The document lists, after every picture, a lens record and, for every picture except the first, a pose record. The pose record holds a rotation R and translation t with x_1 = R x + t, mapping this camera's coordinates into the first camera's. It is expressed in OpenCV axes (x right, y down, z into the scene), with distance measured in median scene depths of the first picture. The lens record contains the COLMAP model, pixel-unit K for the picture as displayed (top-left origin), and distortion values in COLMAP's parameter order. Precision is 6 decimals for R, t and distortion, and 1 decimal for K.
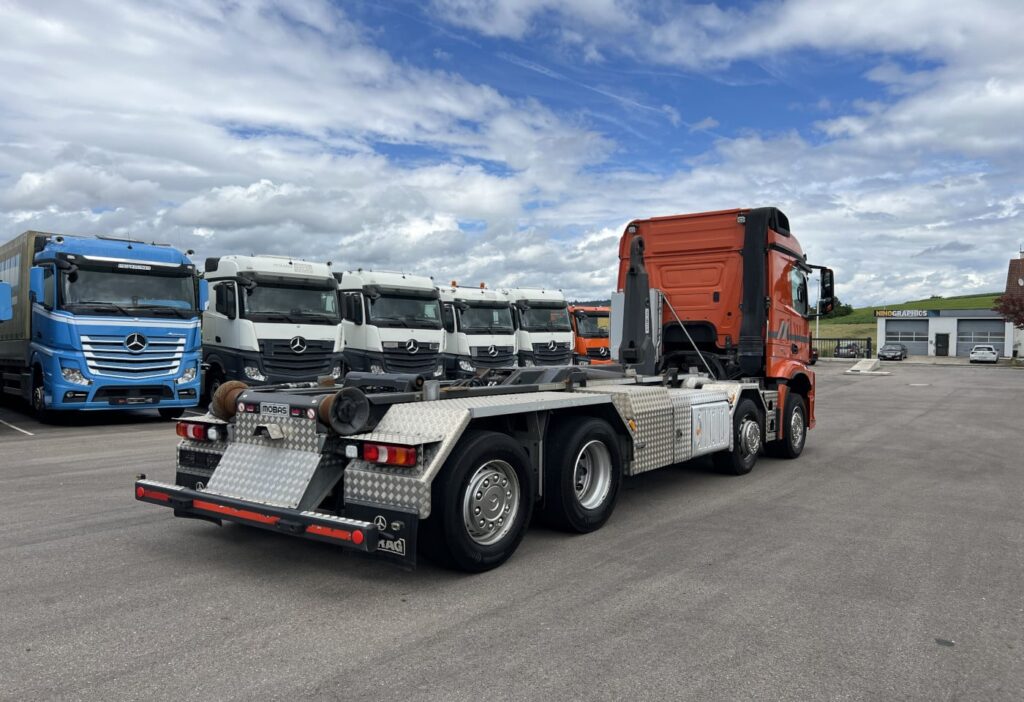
lens RADIAL K [[780.6, 0, 512.0], [0, 780.6, 351.0], [0, 0, 1]] dist [0.028943, -0.001126]
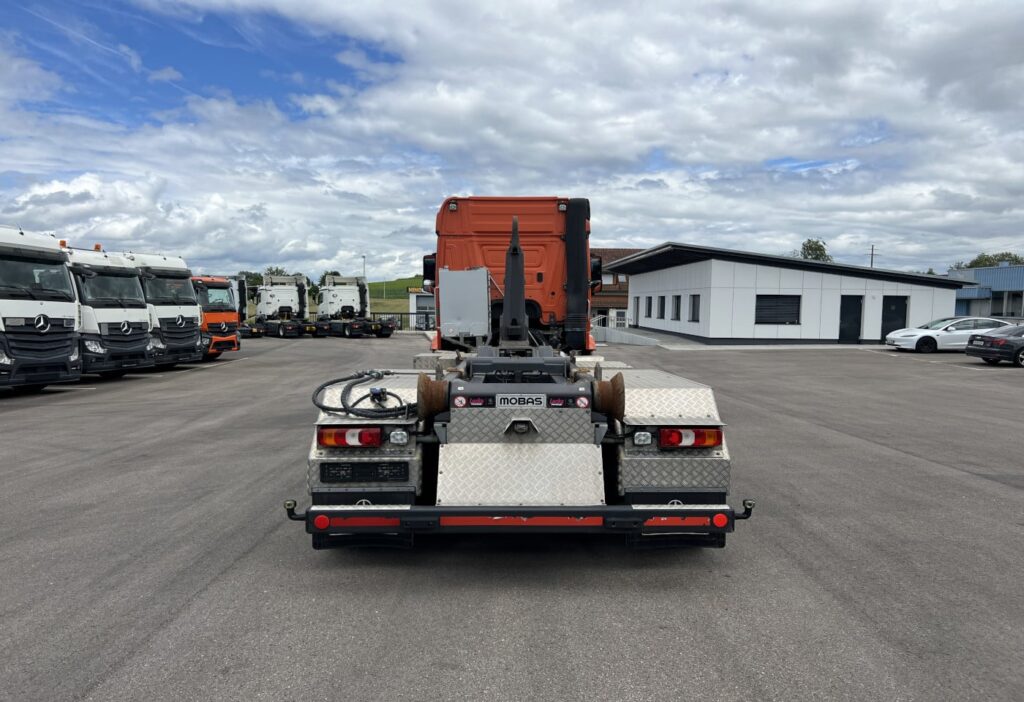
lens RADIAL K [[779.0, 0, 529.4], [0, 779.0, 351.5], [0, 0, 1]] dist [0.101885, -0.124292]
pose [[0.796150, -0.029506, 0.604379, -0.349339], [0.008348, 0.999251, 0.037786, -0.006133], [-0.605042, -0.025038, 0.795800, 0.124023]]
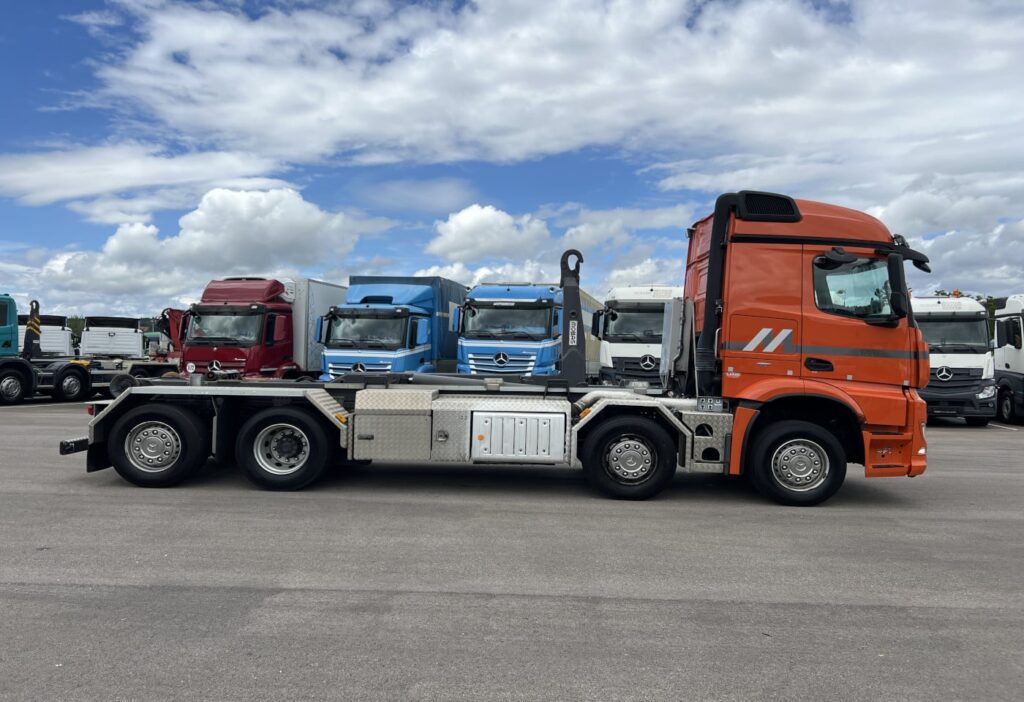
lens RADIAL K [[762.1, 0, 510.6], [0, 762.1, 374.0], [0, 0, 1]] dist [0.009387, 0.001670]
pose [[0.561836, 0.017814, -0.827057, 0.703039], [-0.019745, 0.999772, 0.008121, 0.005276], [0.827013, 0.011768, 0.562060, 0.292046]]
